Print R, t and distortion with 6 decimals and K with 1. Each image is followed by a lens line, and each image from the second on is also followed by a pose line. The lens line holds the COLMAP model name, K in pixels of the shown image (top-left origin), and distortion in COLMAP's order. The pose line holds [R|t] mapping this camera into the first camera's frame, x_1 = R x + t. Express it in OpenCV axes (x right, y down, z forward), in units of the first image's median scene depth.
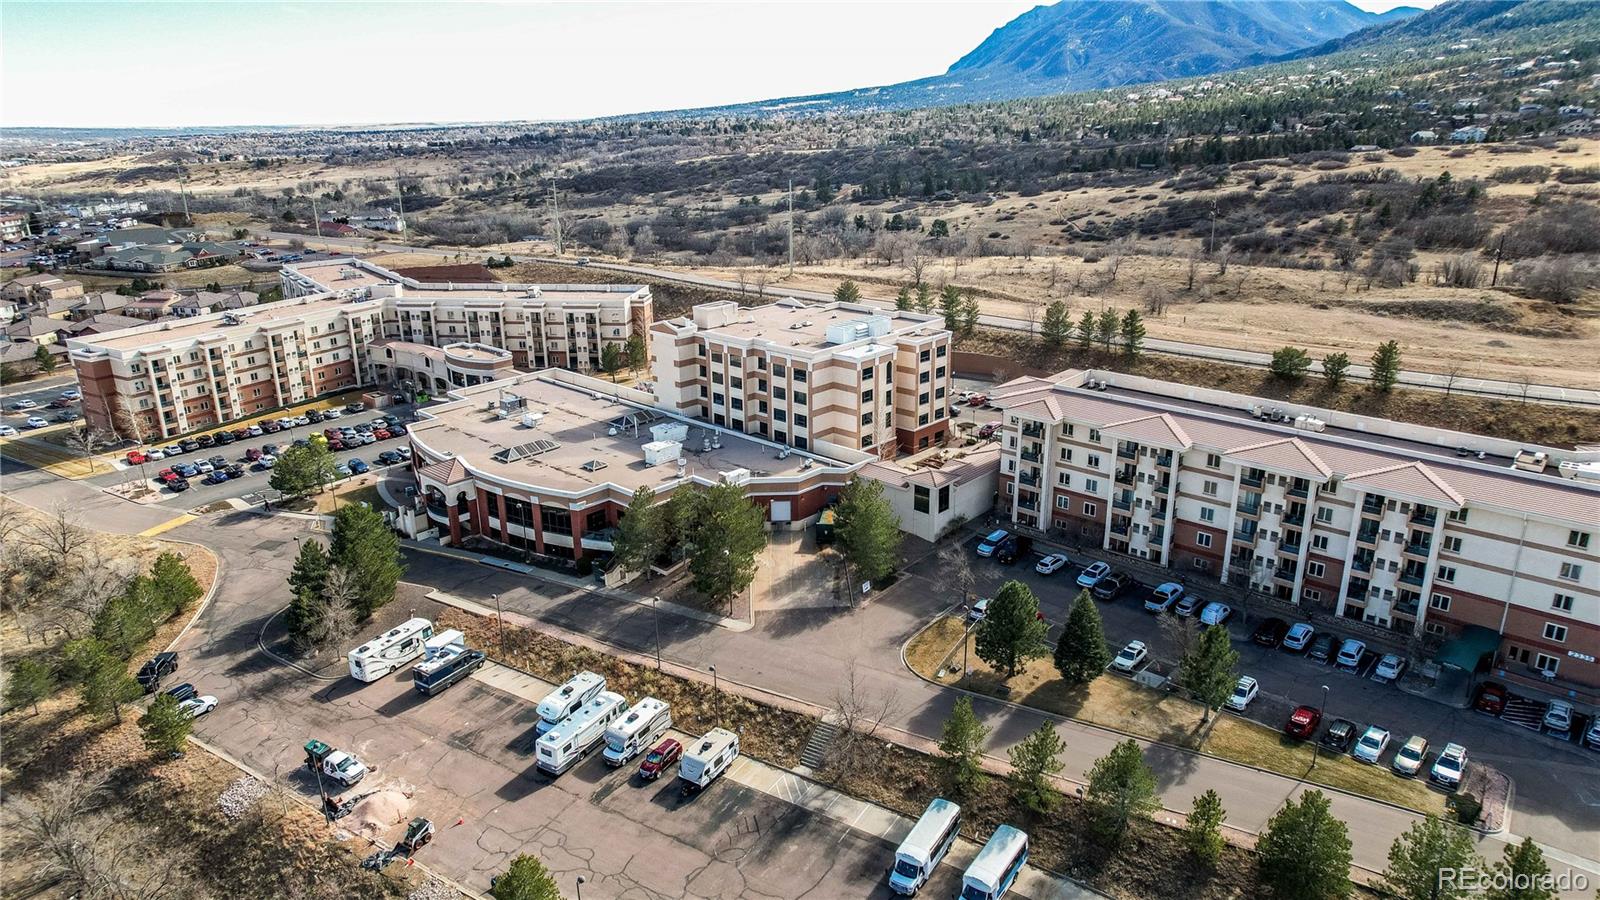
lens RADIAL K [[1097.3, 0, 800.0], [0, 1097.3, 450.0], [0, 0, 1]] dist [-0.068168, 0.087921]
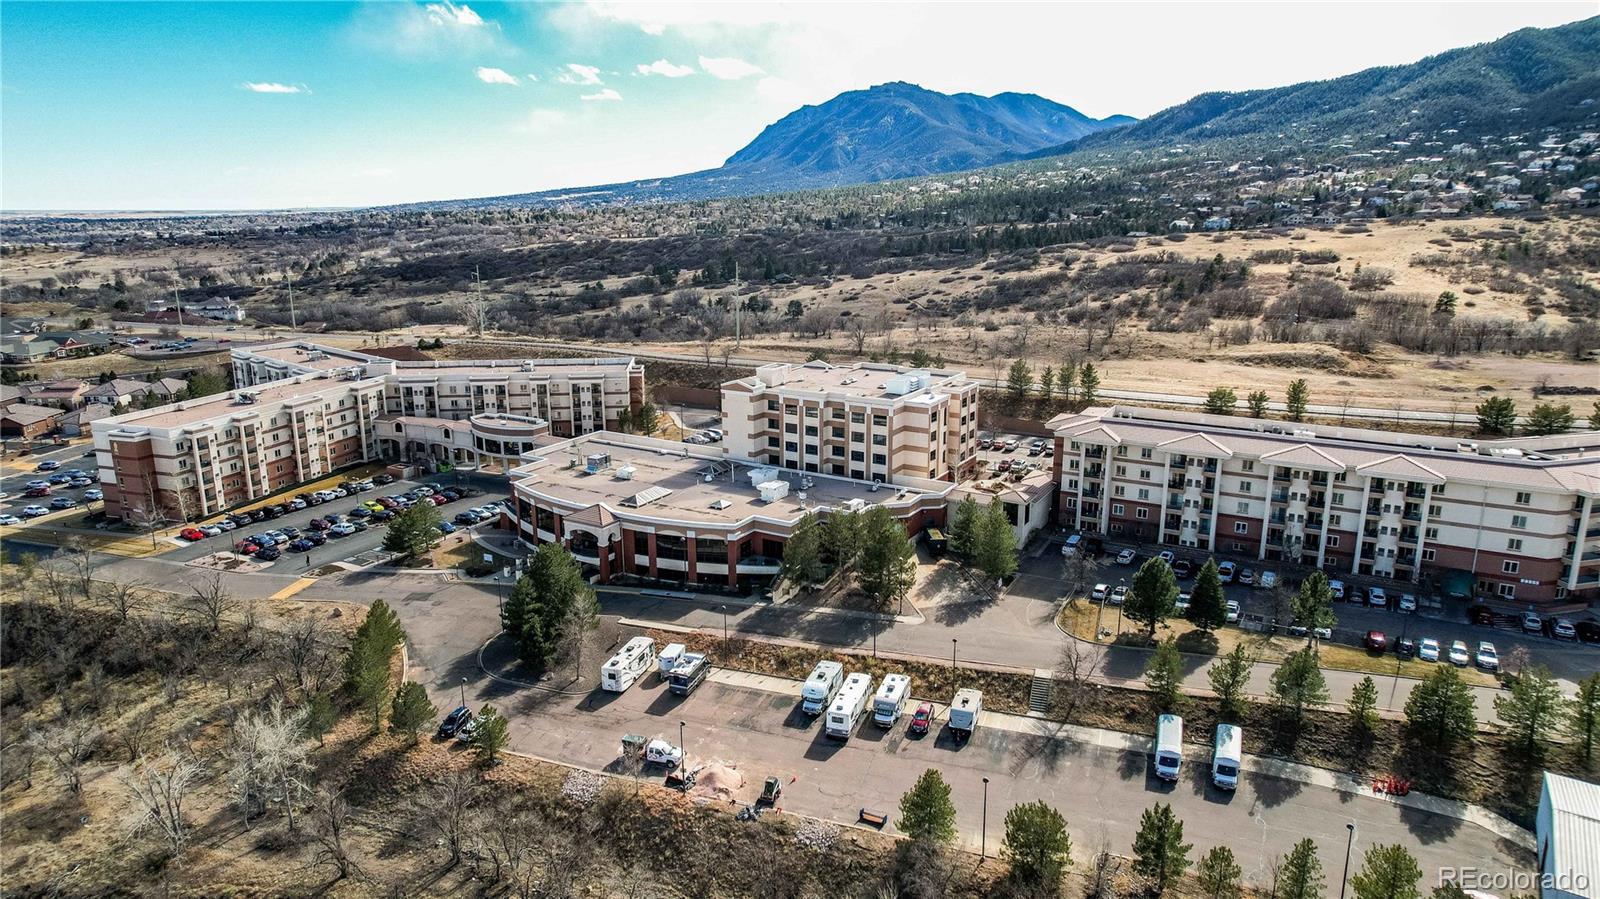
lens RADIAL K [[1097.3, 0, 800.0], [0, 1097.3, 449.5], [0, 0, 1]] dist [-0.068168, 0.087921]
pose [[0.974424, -0.042891, 0.220585, -0.251287], [0.060105, 0.995597, -0.071925, 0.030851], [-0.216529, 0.083344, 0.972712, -0.089784]]
